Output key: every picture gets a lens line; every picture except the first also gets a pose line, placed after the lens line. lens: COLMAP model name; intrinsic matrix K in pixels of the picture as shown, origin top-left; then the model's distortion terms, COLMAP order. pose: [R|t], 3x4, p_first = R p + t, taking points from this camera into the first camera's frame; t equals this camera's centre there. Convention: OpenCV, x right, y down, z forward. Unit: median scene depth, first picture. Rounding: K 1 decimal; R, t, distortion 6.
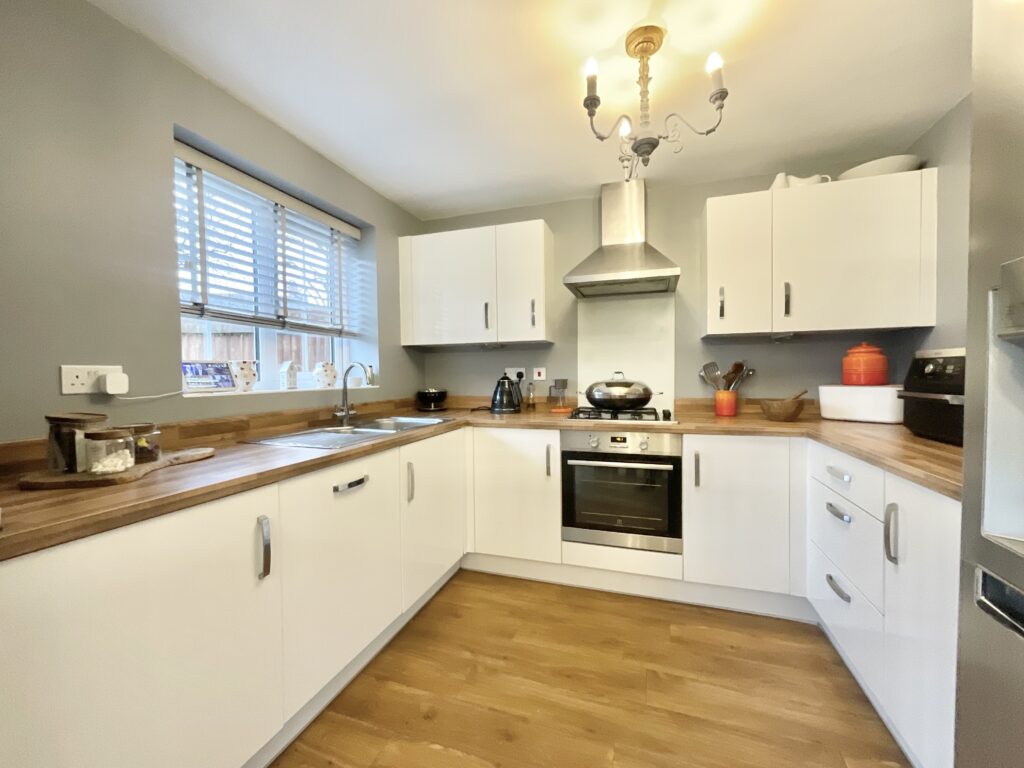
lens RADIAL K [[421.1, 0, 512.0], [0, 421.1, 384.0], [0, 0, 1]] dist [-0.002050, 0.000299]
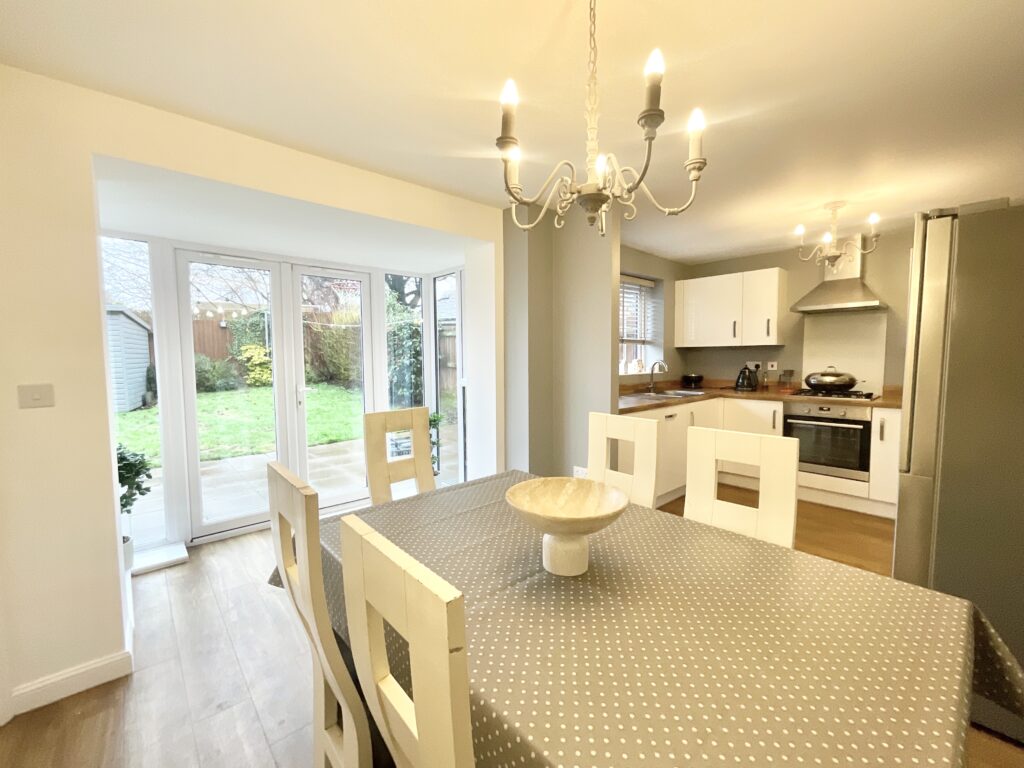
lens RADIAL K [[421.1, 0, 512.0], [0, 421.1, 384.0], [0, 0, 1]] dist [-0.002050, 0.000299]
pose [[0.871649, 0.035844, -0.488817, -0.009175], [-0.013997, 0.998736, 0.048276, -0.021959], [0.489930, -0.035238, 0.871049, -0.863942]]
